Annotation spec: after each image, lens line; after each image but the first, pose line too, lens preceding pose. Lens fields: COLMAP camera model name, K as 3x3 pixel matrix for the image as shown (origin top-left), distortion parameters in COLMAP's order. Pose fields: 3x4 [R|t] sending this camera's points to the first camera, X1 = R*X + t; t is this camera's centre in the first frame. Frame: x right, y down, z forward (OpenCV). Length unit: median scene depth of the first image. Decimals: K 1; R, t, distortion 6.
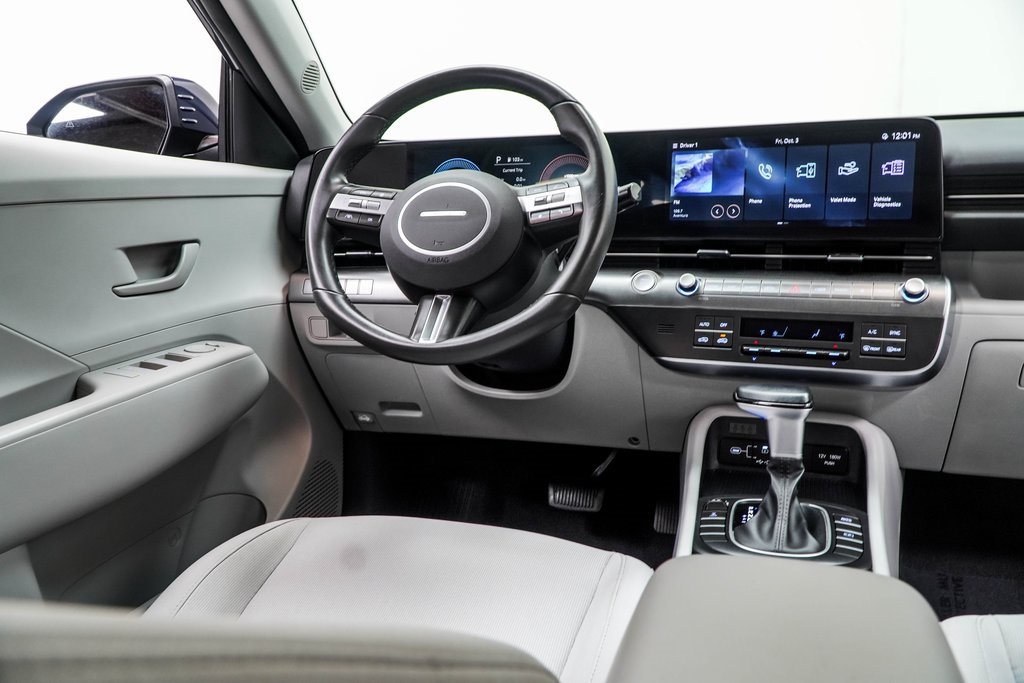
lens RADIAL K [[807.8, 0, 507.9], [0, 807.8, 335.9], [0, 0, 1]] dist [-0.010092, 0.008763]
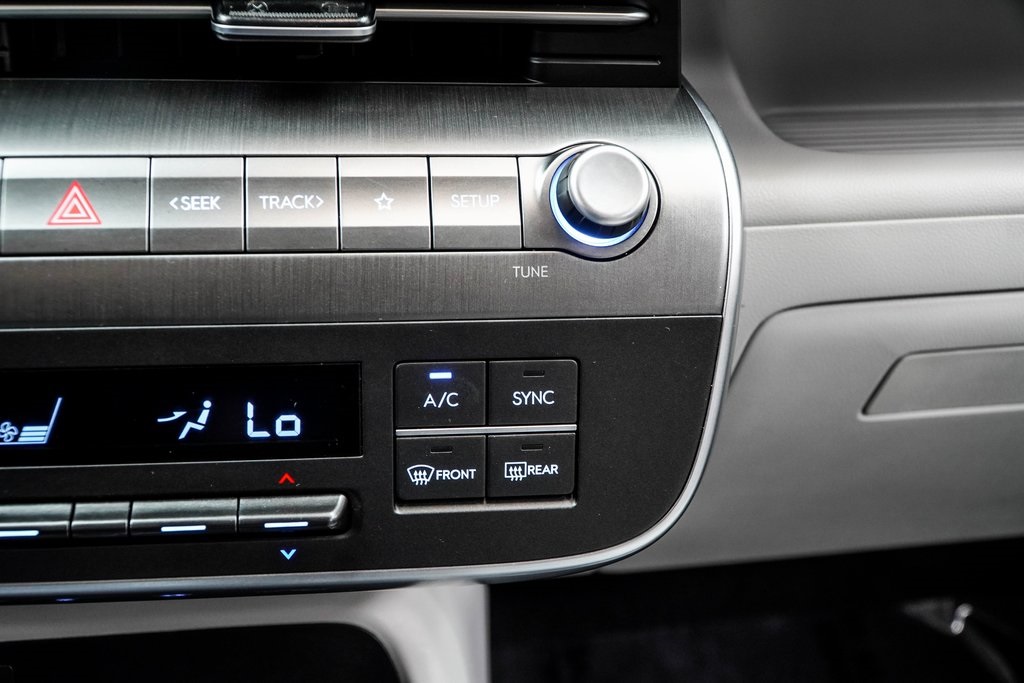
lens RADIAL K [[1250.6, 0, 483.5], [0, 1250.6, 321.7], [0, 0, 1]] dist [-0.017488, 0.000000]
pose [[0.853631, -0.202468, 0.479917, 0.280844], [0.030752, 0.939345, 0.341593, -0.130120], [-0.519969, -0.276837, 0.808080, 0.672024]]
